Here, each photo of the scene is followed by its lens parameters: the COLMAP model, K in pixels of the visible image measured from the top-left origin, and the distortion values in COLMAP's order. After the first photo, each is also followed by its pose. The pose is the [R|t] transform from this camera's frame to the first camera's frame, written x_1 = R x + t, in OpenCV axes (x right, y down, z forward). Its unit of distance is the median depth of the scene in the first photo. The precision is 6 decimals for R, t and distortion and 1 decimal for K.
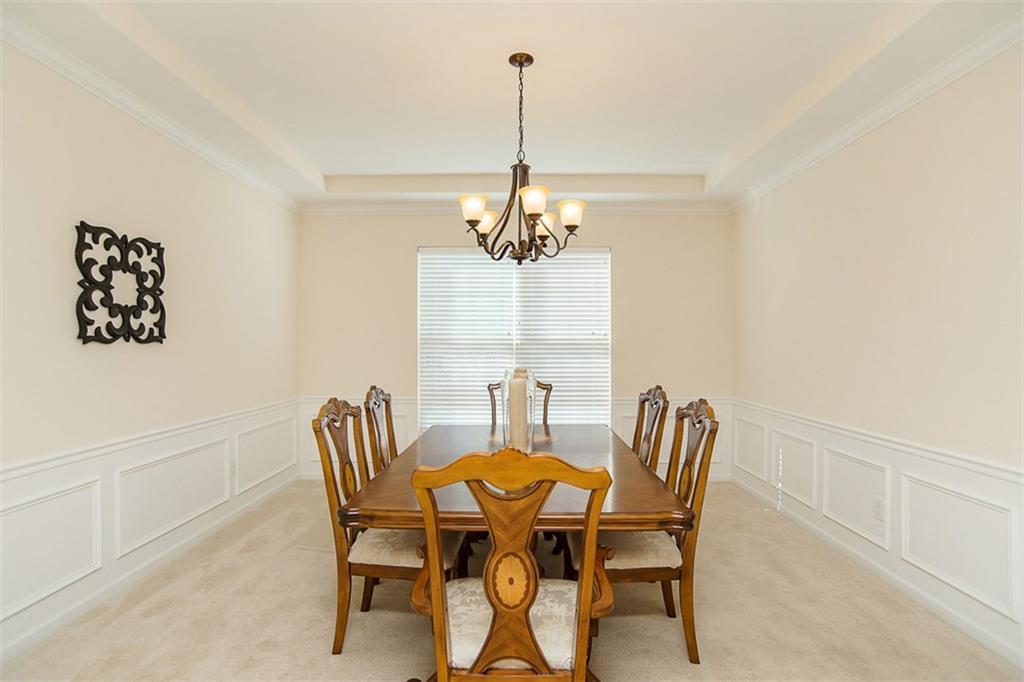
lens RADIAL K [[526.7, 0, 510.4], [0, 526.7, 332.5], [0, 0, 1]] dist [-0.020352, 0.004228]
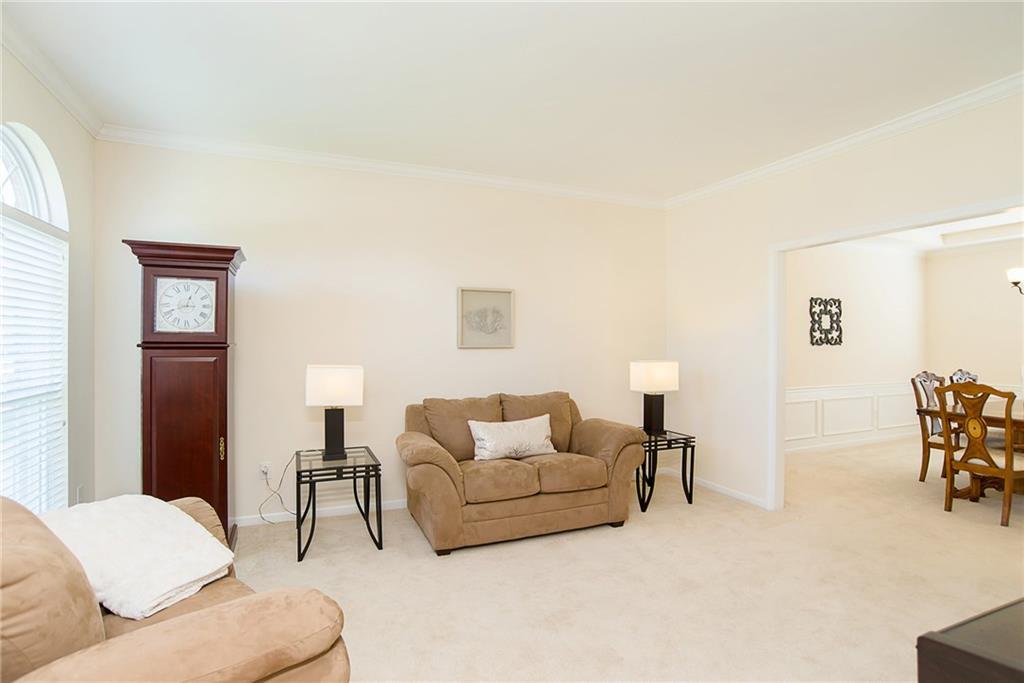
lens RADIAL K [[526.7, 0, 503.4], [0, 526.7, 348.3], [0, 0, 1]] dist [-0.020352, 0.004228]
pose [[0.435182, 0.008085, -0.900306, 0.690052], [0.016964, 0.999709, 0.017177, -0.027918], [0.900183, -0.022748, 0.434918, -1.229073]]
